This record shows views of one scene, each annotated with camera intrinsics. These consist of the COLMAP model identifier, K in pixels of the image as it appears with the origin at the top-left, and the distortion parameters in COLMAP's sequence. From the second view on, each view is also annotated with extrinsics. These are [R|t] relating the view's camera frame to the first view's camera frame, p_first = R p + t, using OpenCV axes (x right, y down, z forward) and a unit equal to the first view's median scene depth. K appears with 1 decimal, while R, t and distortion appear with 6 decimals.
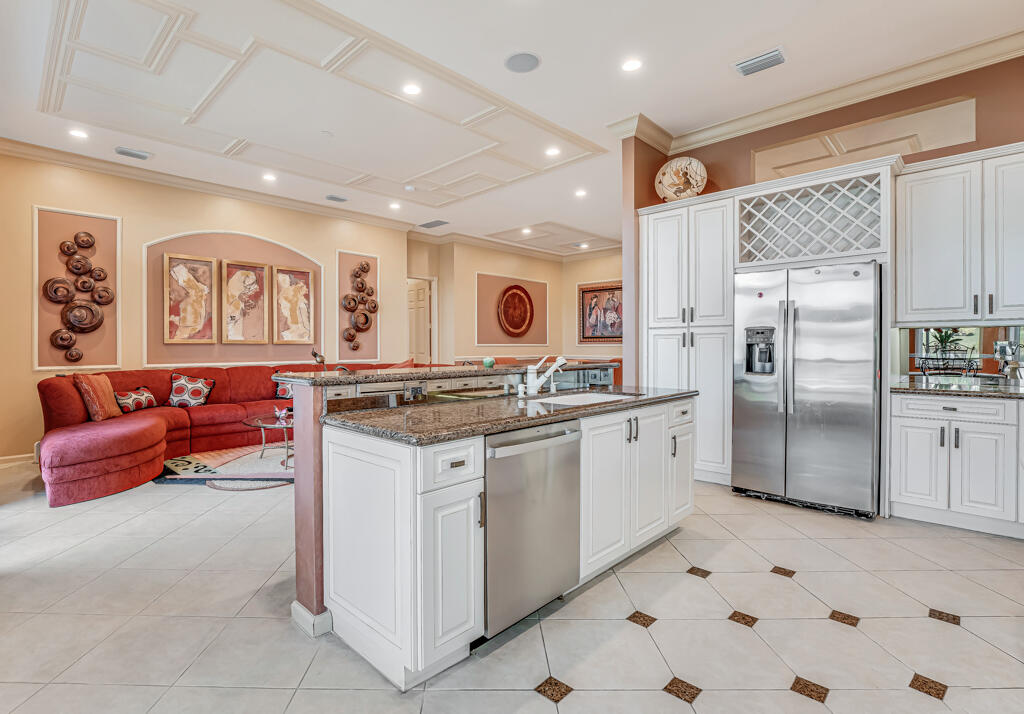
lens RADIAL K [[486.9, 0, 506.3], [0, 486.9, 348.4], [0, 0, 1]] dist [-0.011693, -0.000531]
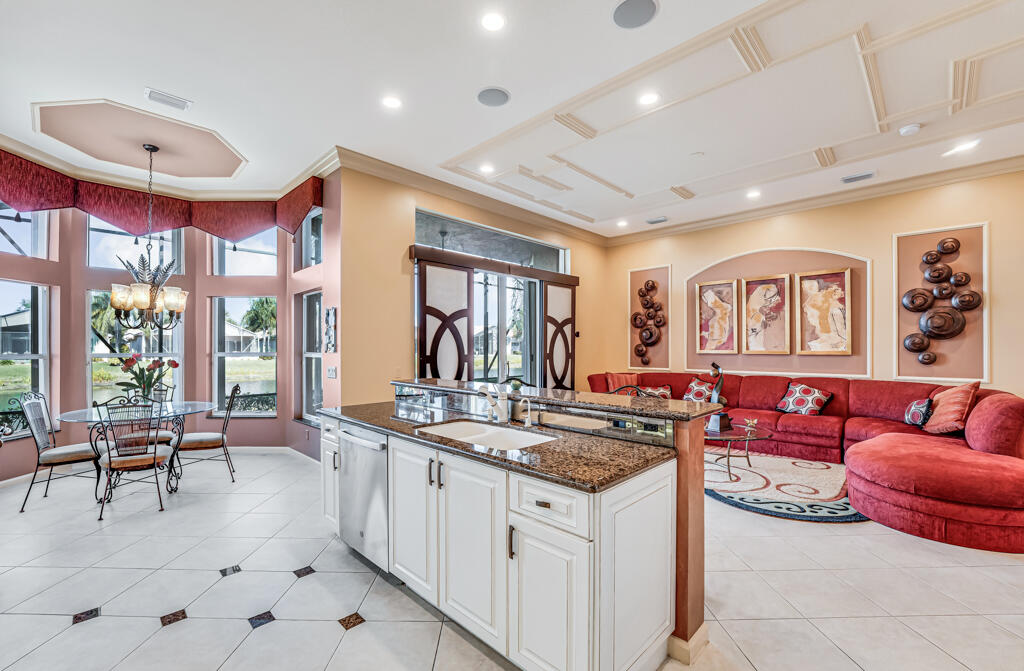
lens RADIAL K [[433.2, 0, 495.2], [0, 433.2, 342.1], [0, 0, 1]] dist [-0.021566, 0.000083]
pose [[-0.039498, -0.010525, -0.999164, 0.383891], [-0.008597, 0.999911, -0.010193, -0.019716], [0.999183, 0.008187, -0.039585, 0.421450]]
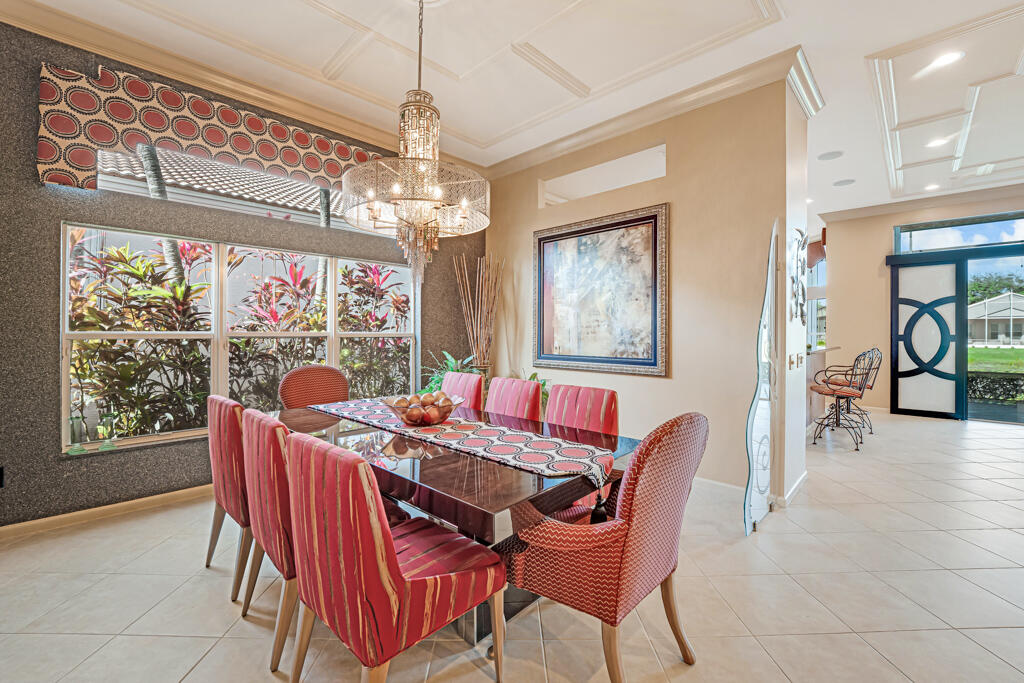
lens RADIAL K [[426.6, 0, 523.8], [0, 426.6, 314.5], [0, 0, 1]] dist [-0.027432, 0.004072]
pose [[-0.999834, -0.003335, -0.017903, 0.531333], [-0.002867, 0.999655, -0.026100, -0.022762], [0.017984, -0.026044, -0.999499, 1.214658]]
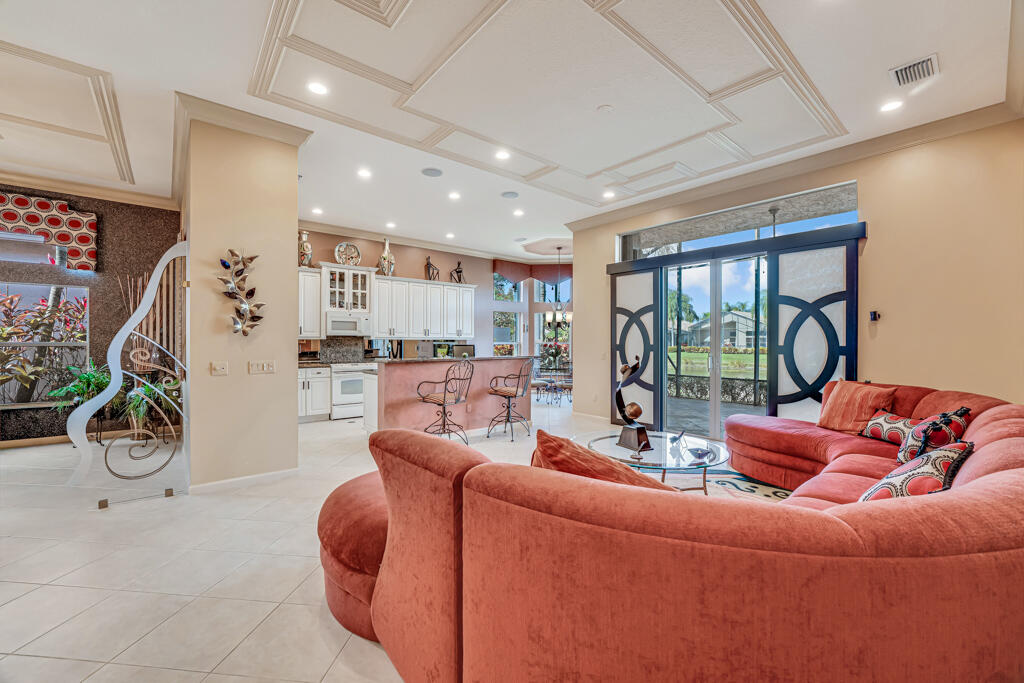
lens RADIAL K [[420.5, 0, 508.5], [0, 420.5, 342.8], [0, 0, 1]] dist [-0.003651, -0.000085]
pose [[-0.992958, 0.000446, 0.118463, -0.212624], [0.001855, 0.999929, 0.011786, -0.019741], [-0.118450, 0.011923, -0.992888, 1.245248]]
